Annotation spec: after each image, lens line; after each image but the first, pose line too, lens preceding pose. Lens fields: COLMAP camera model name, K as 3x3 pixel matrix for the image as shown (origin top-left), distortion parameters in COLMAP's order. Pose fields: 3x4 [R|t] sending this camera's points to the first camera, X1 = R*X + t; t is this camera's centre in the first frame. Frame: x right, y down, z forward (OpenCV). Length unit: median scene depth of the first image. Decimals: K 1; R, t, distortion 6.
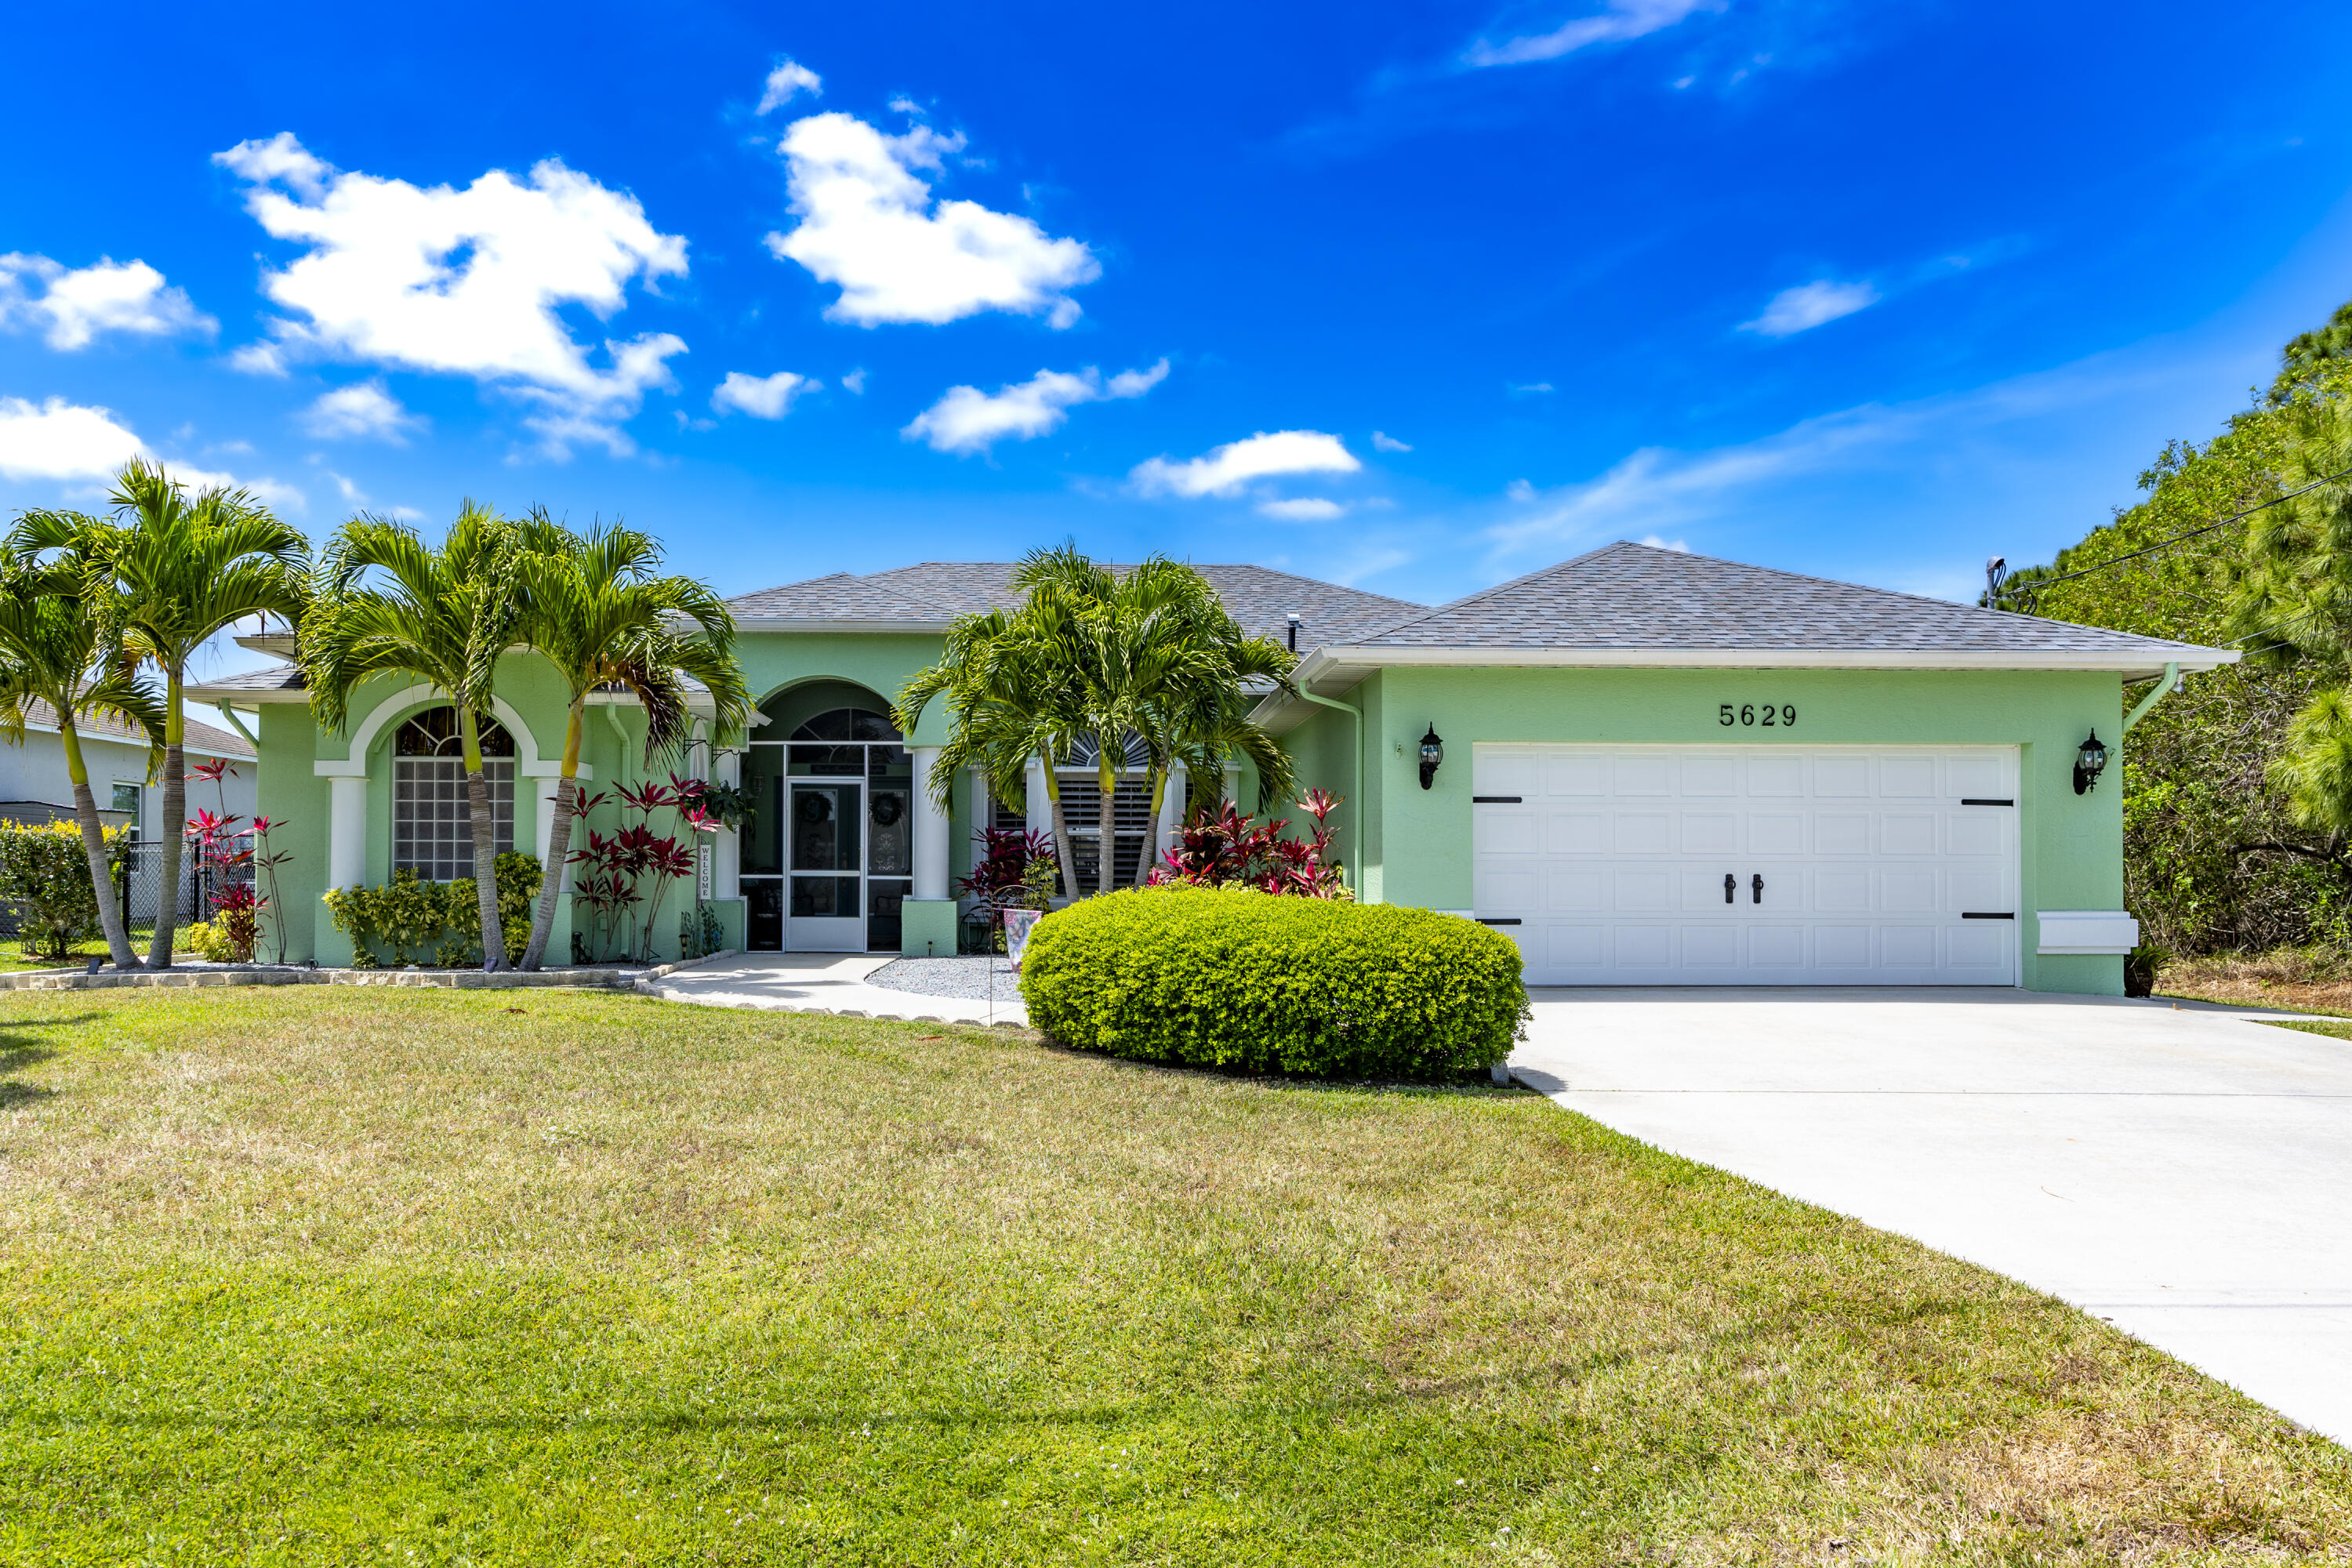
lens RADIAL K [[1063.1, 0, 1176.0], [0, 1063.1, 784.0], [0, 0, 1]] dist [-0.008900, 0.000317]
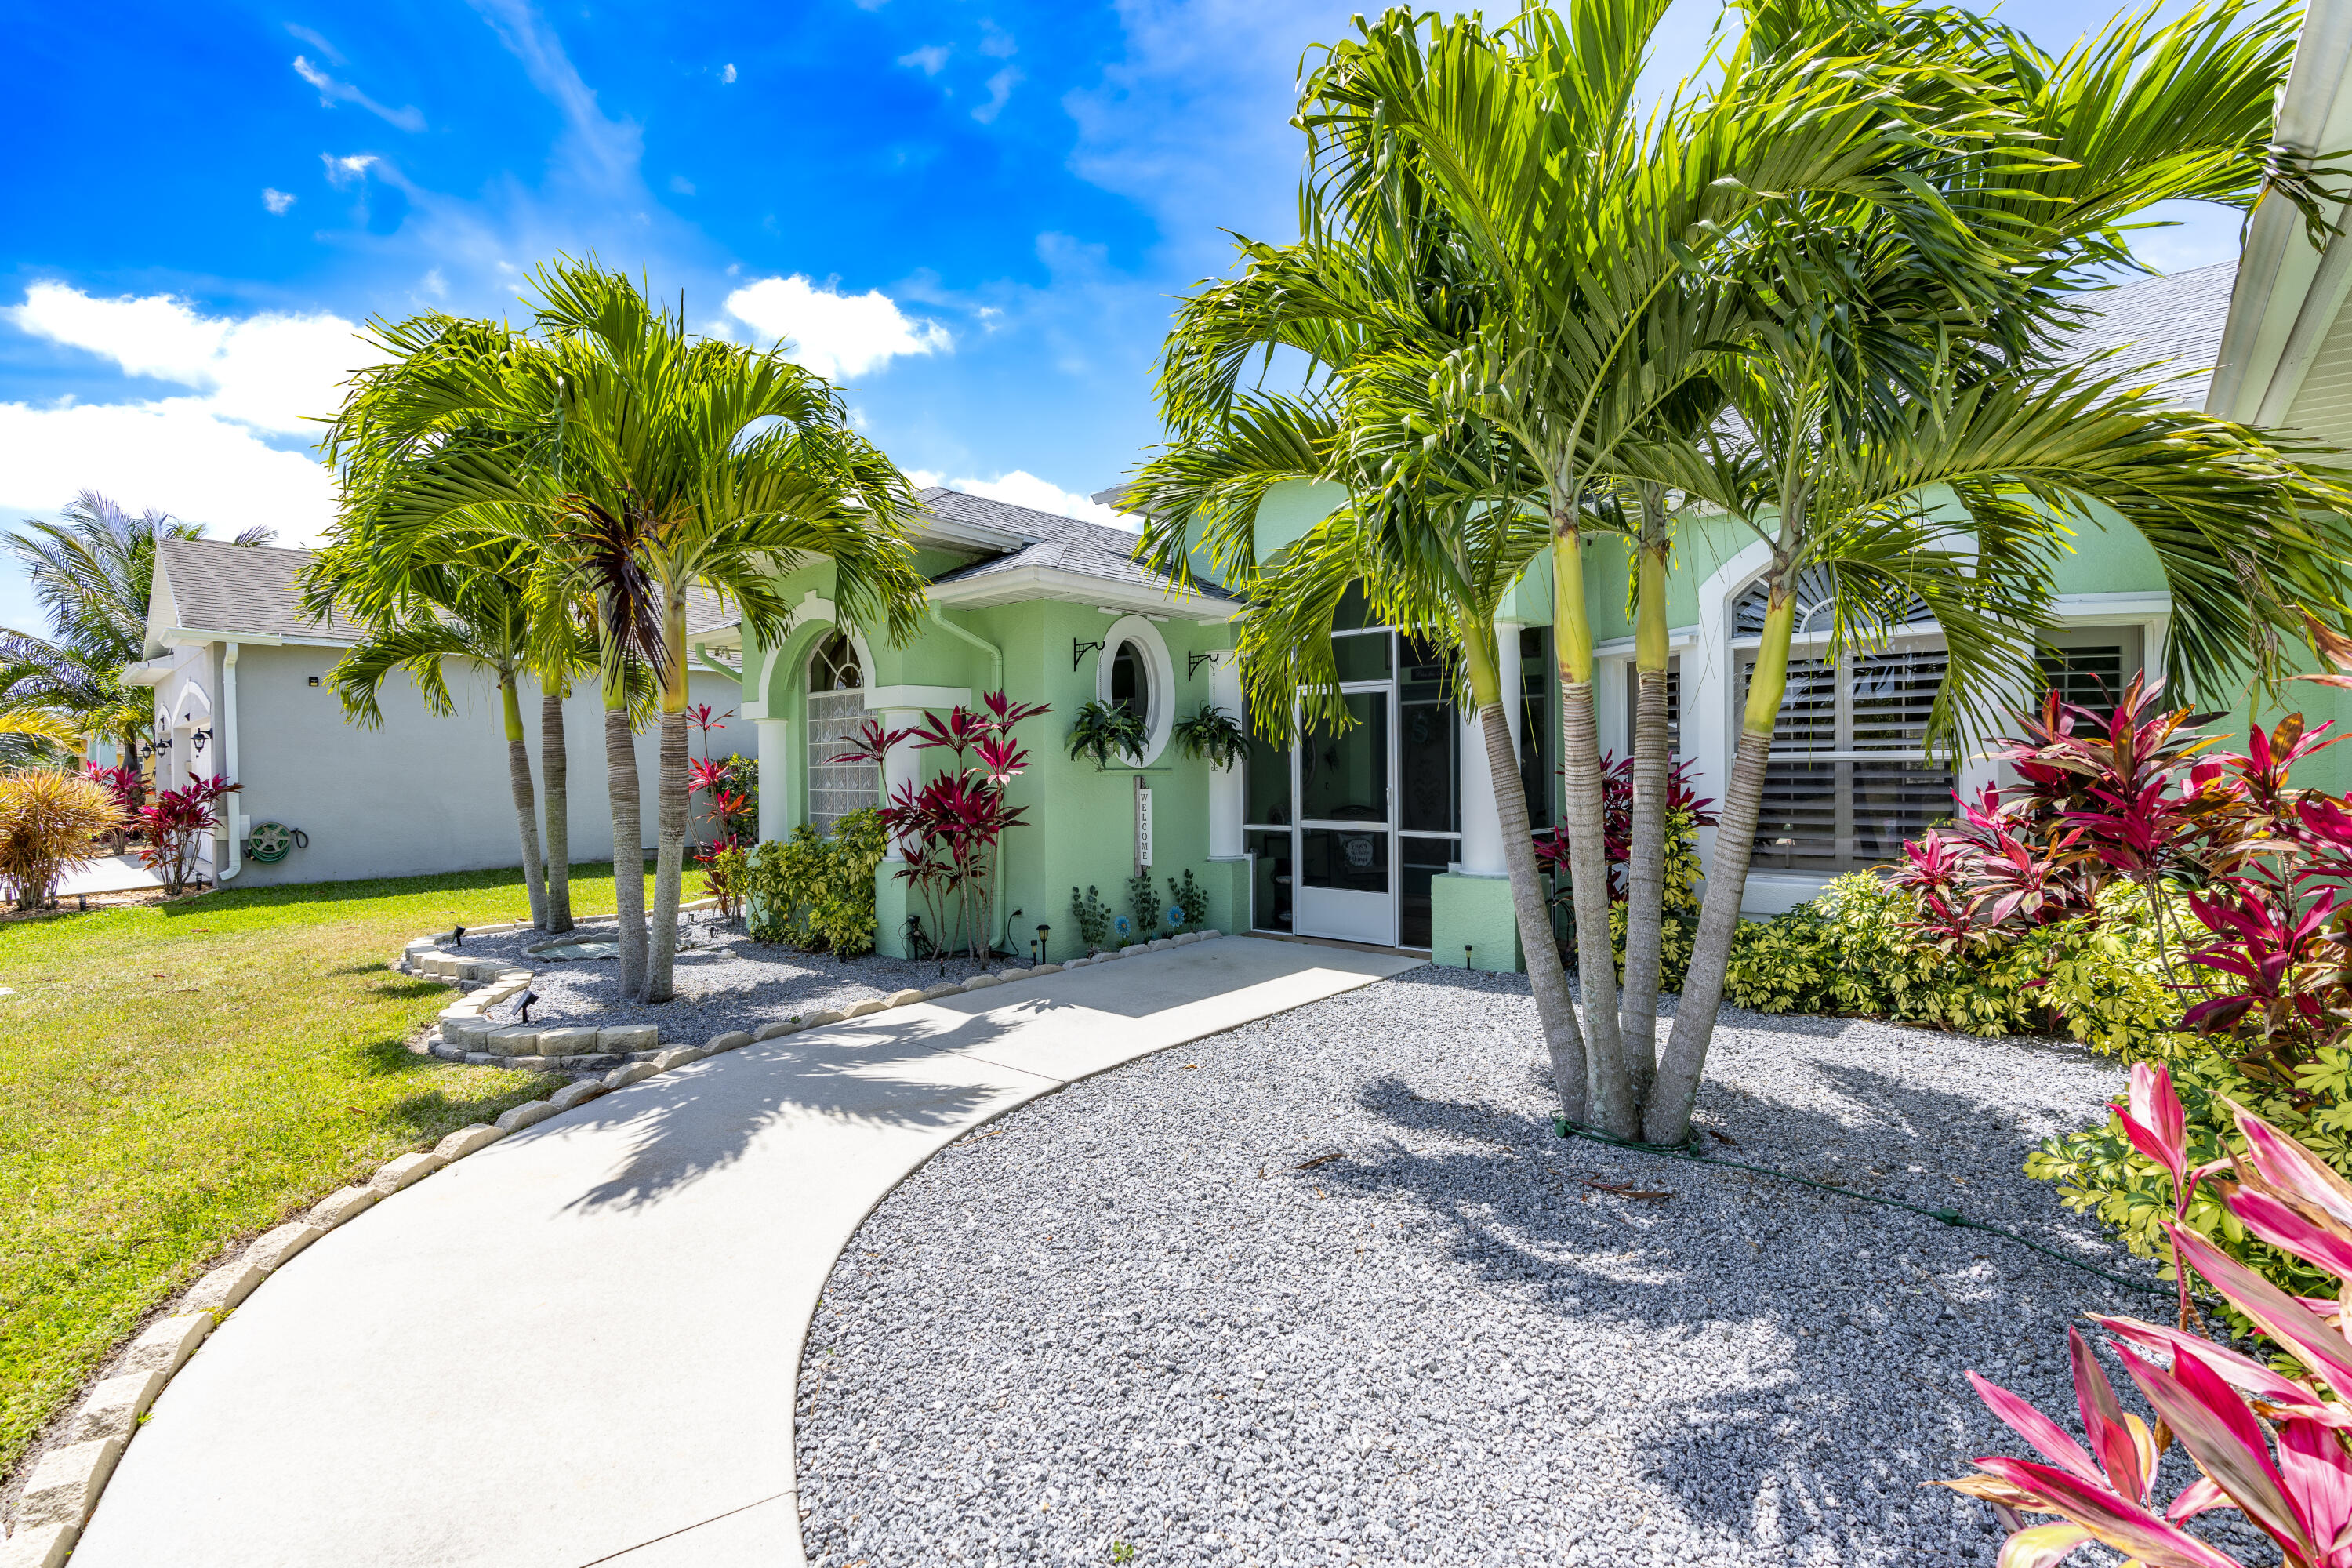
lens RADIAL K [[1063.1, 0, 1176.0], [0, 1063.1, 784.0], [0, 0, 1]] dist [-0.008900, 0.000317]
pose [[0.734354, -0.001111, -0.678766, 0.052721], [0.059303, 0.996280, 0.062530, 0.008798], [0.676172, -0.086172, 0.731687, 0.433792]]
